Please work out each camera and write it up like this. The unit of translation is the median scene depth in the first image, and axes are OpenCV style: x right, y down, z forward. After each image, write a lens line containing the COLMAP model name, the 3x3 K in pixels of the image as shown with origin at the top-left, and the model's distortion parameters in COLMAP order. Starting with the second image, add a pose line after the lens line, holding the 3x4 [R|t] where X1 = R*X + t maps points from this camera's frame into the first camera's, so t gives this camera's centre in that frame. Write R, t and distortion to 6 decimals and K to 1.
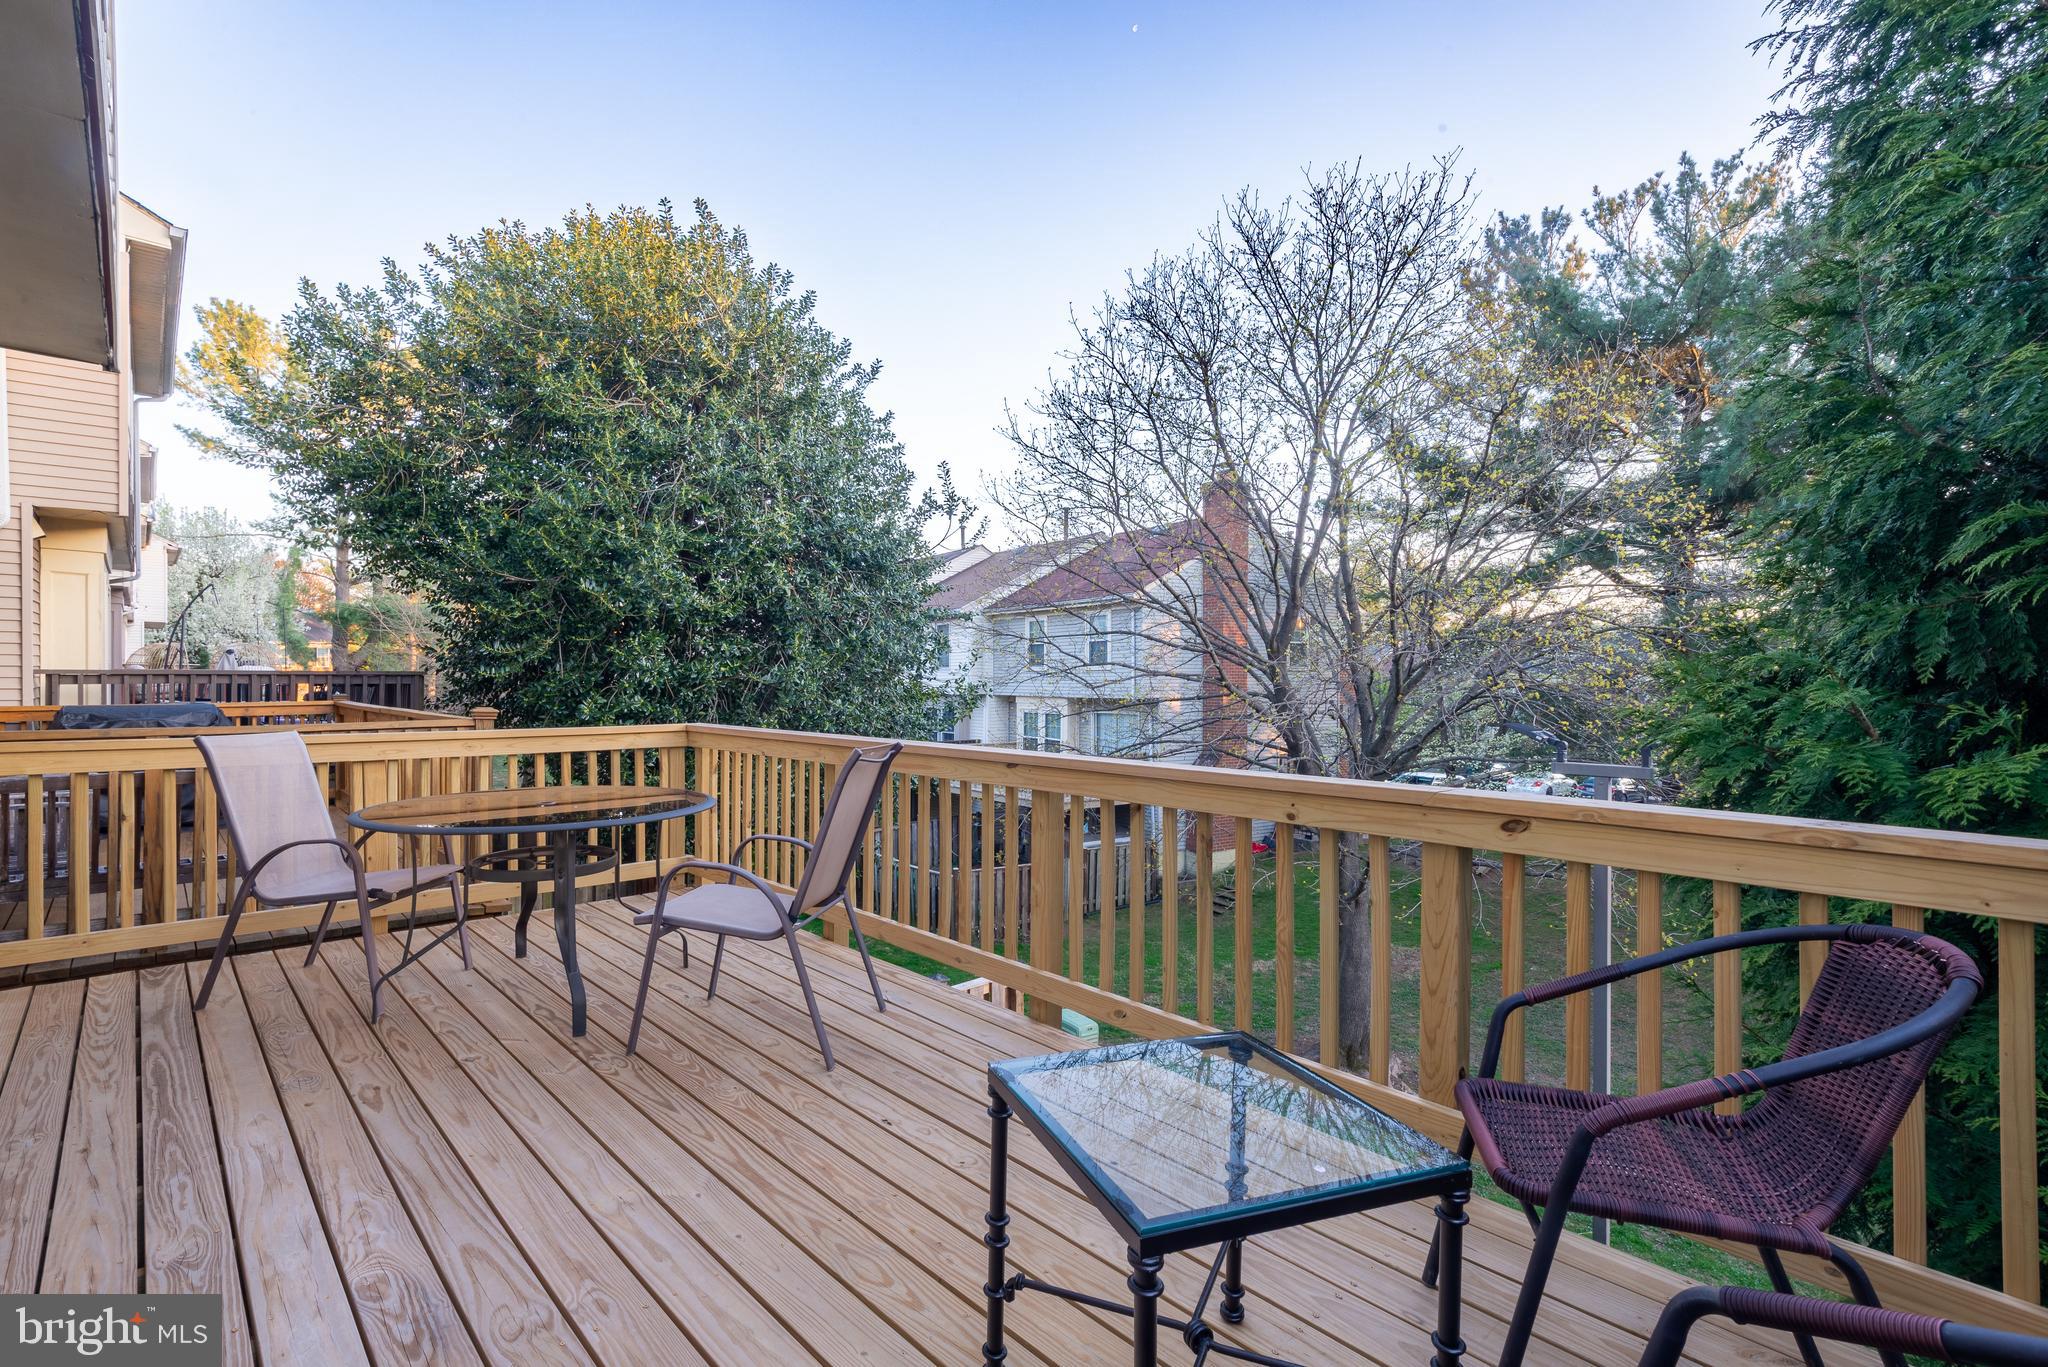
lens RADIAL K [[934.7, 0, 1024.0], [0, 934.7, 683.5], [0, 0, 1]] dist [0.042065, -0.021823]
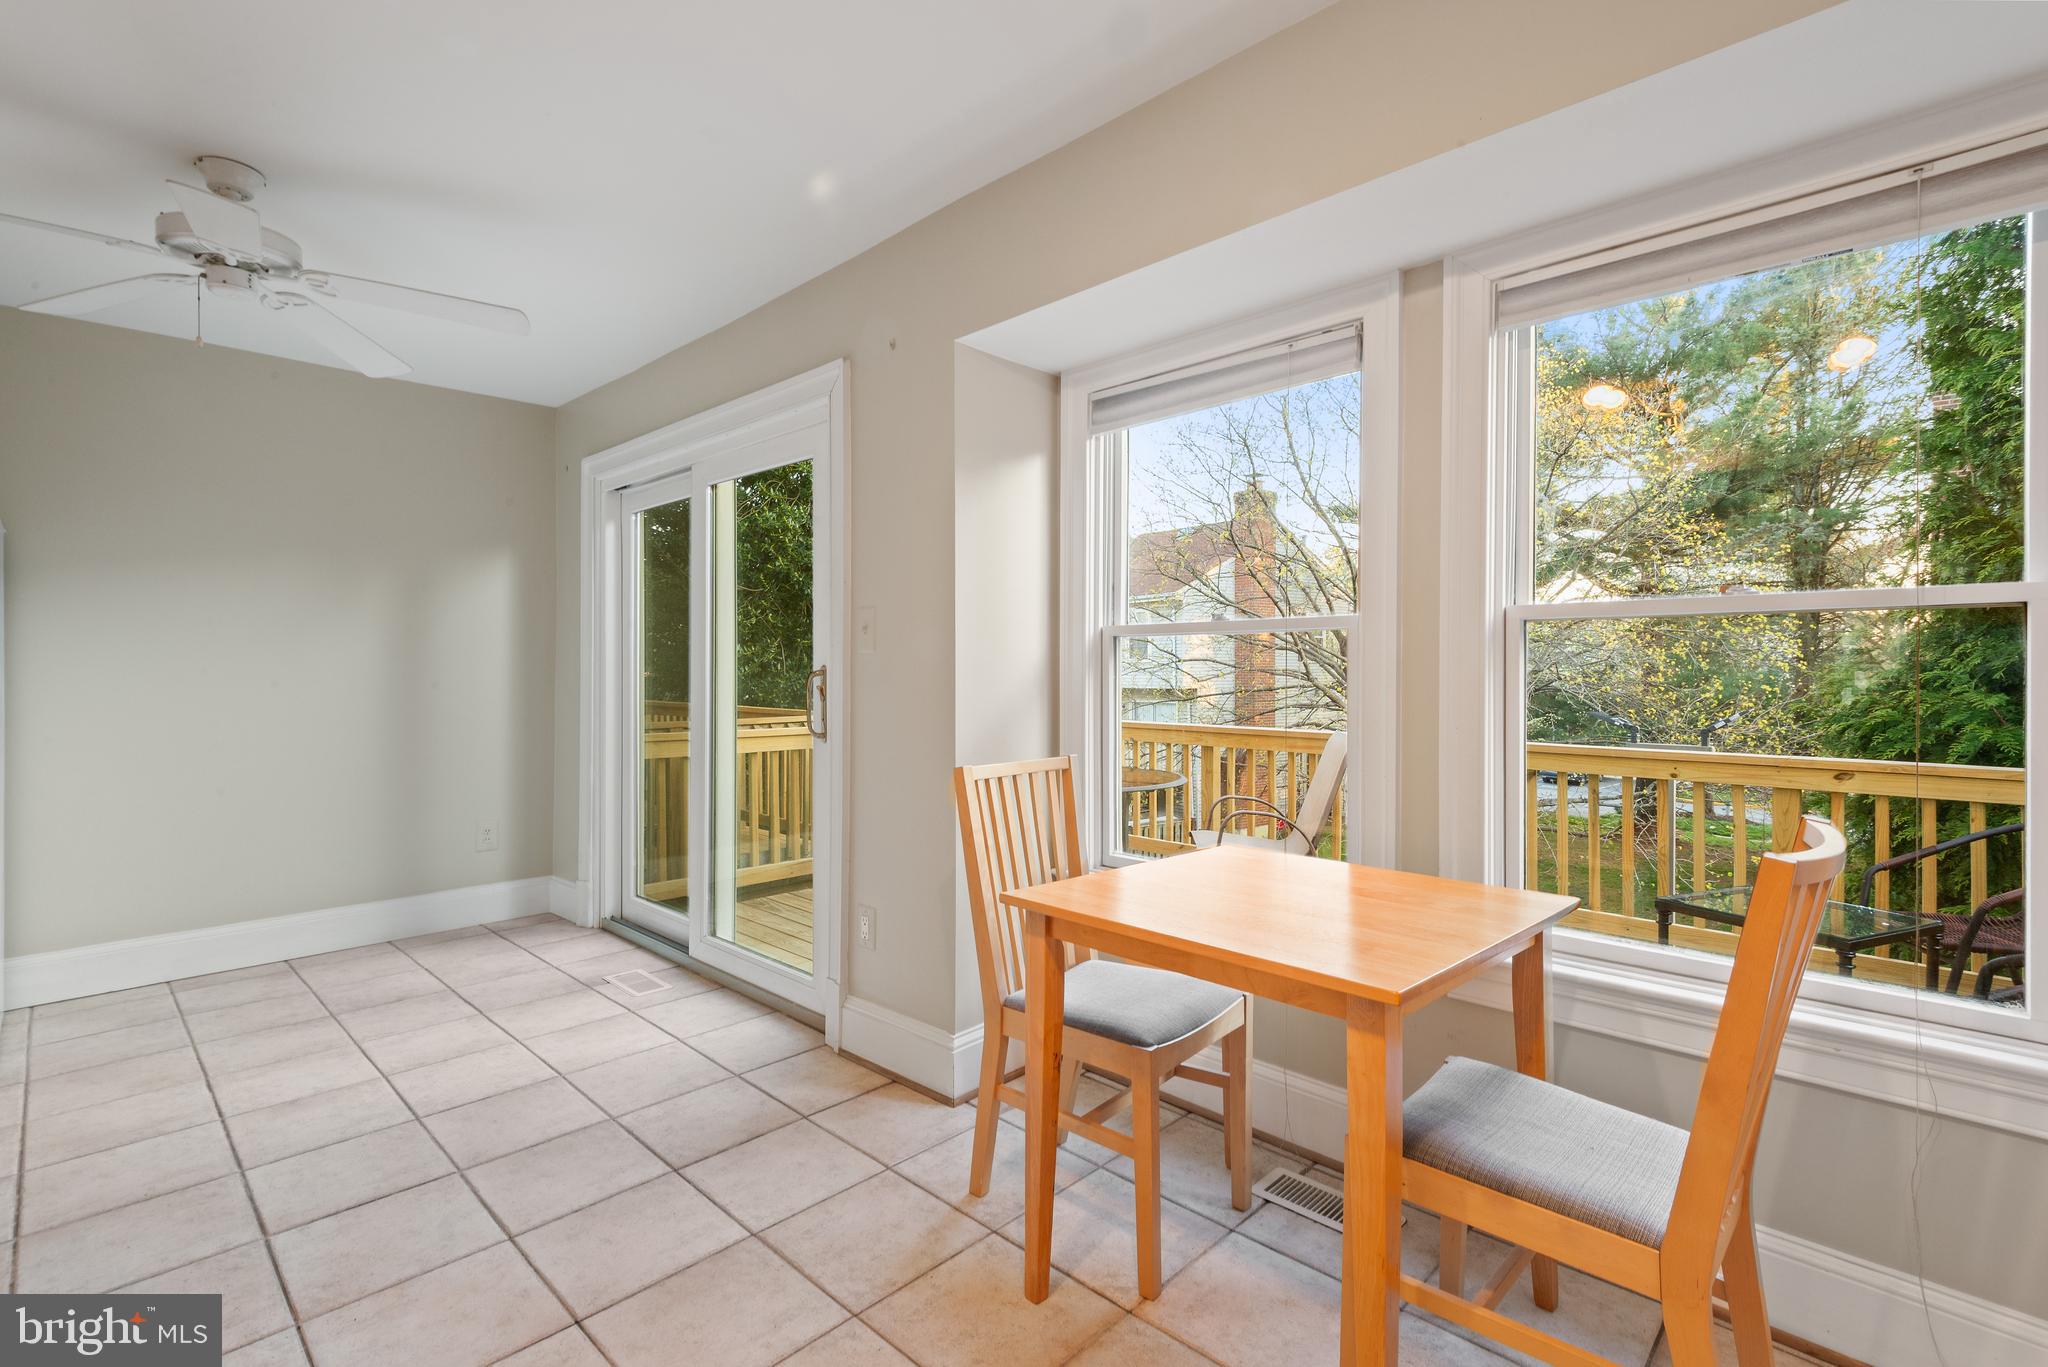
lens RADIAL K [[920.2, 0, 1023.5], [0, 920.2, 669.0], [0, 0, 1]] dist [0.040940, -0.020397]
pose [[0.998486, 0.000249, 0.055005, -0.156174], [-0.000147, 0.999998, -0.001863, -0.006443], [-0.055005, 0.001852, 0.998484, -0.093516]]
